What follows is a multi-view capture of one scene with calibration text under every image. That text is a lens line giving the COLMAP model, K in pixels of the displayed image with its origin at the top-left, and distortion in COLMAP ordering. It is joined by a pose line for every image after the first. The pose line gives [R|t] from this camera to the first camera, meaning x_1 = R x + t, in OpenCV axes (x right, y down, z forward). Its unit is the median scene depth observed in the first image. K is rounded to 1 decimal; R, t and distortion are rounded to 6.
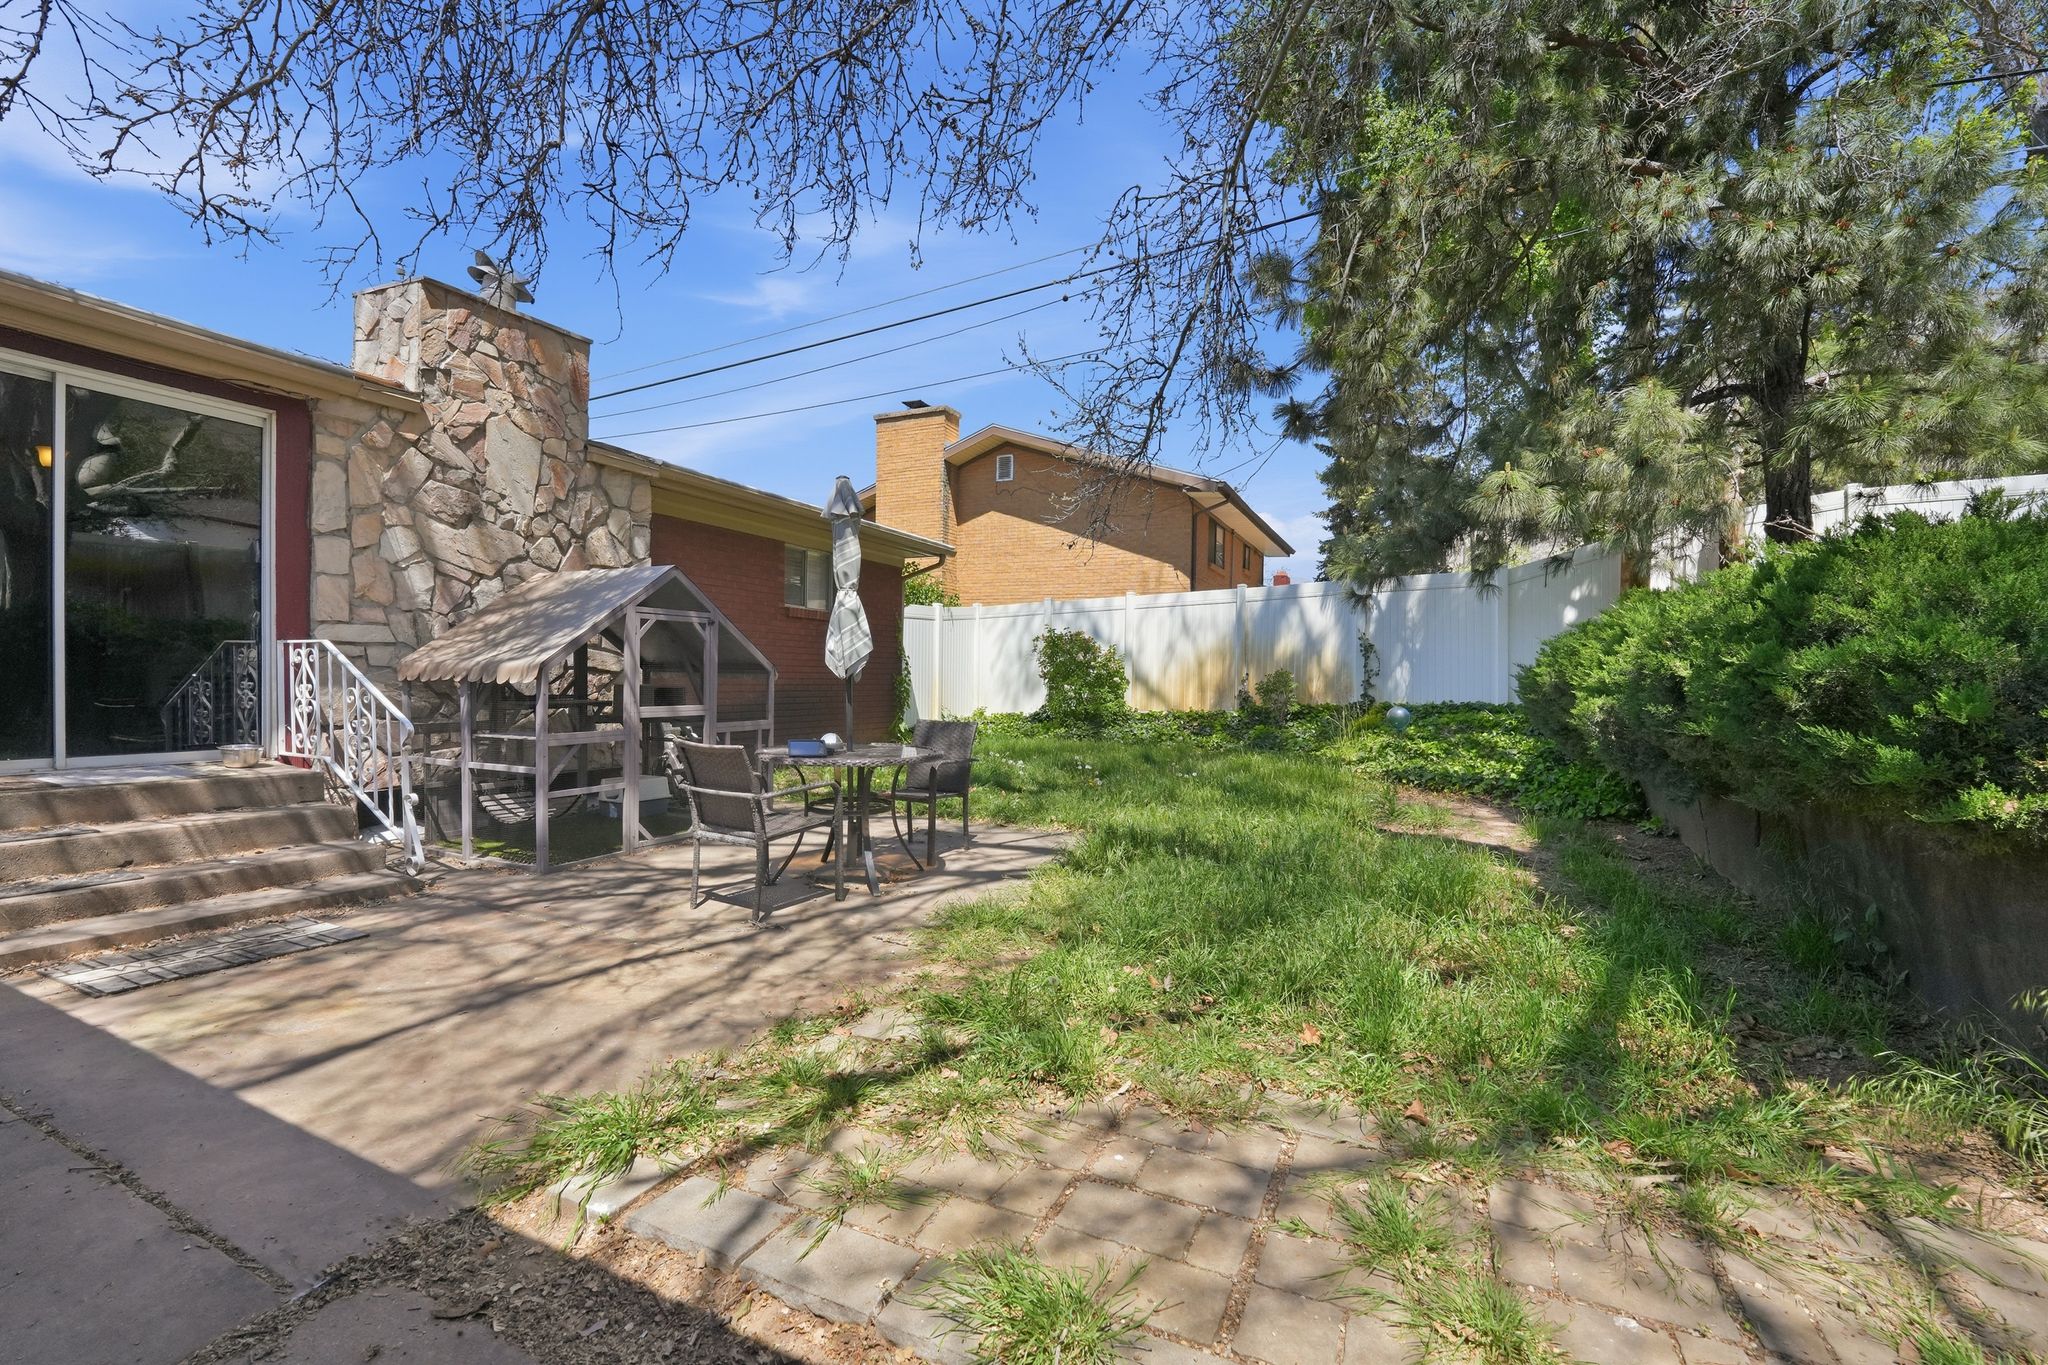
lens RADIAL K [[832.0, 0, 1023.4], [0, 832.0, 689.8], [0, 0, 1]] dist [-0.006870, -0.002507]
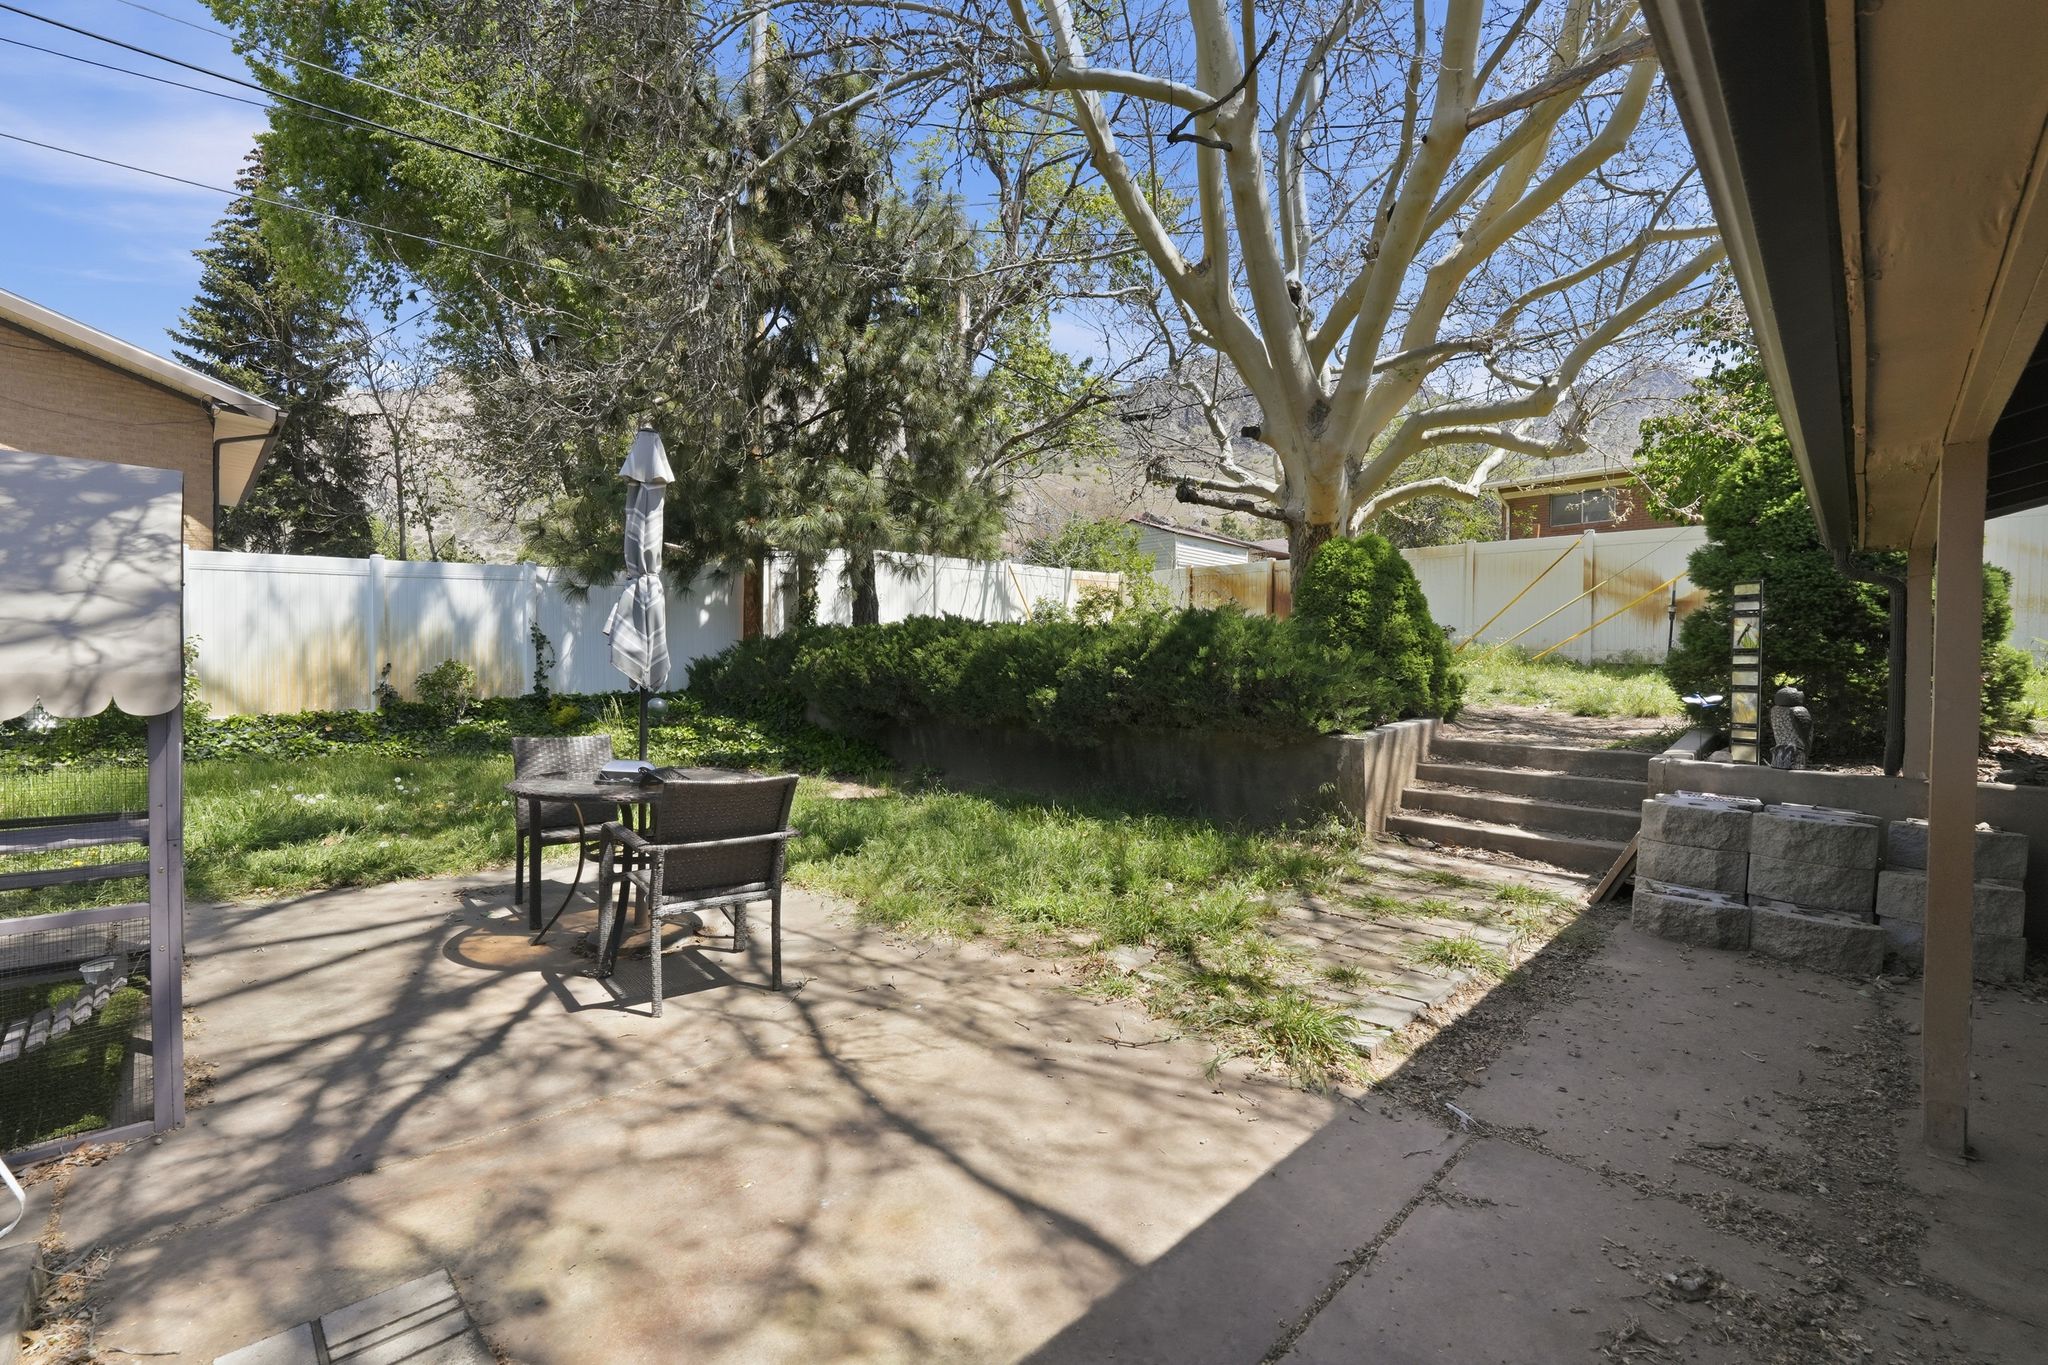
lens RADIAL K [[832.0, 0, 1029.7], [0, 832.0, 699.8], [0, 0, 1]] dist [-0.006870, -0.002507]
pose [[0.338527, -0.028198, 0.940534, -1.045440], [0.000768, 0.999559, 0.029692, -0.022739], [-0.940956, -0.009329, 0.338399, 0.528241]]
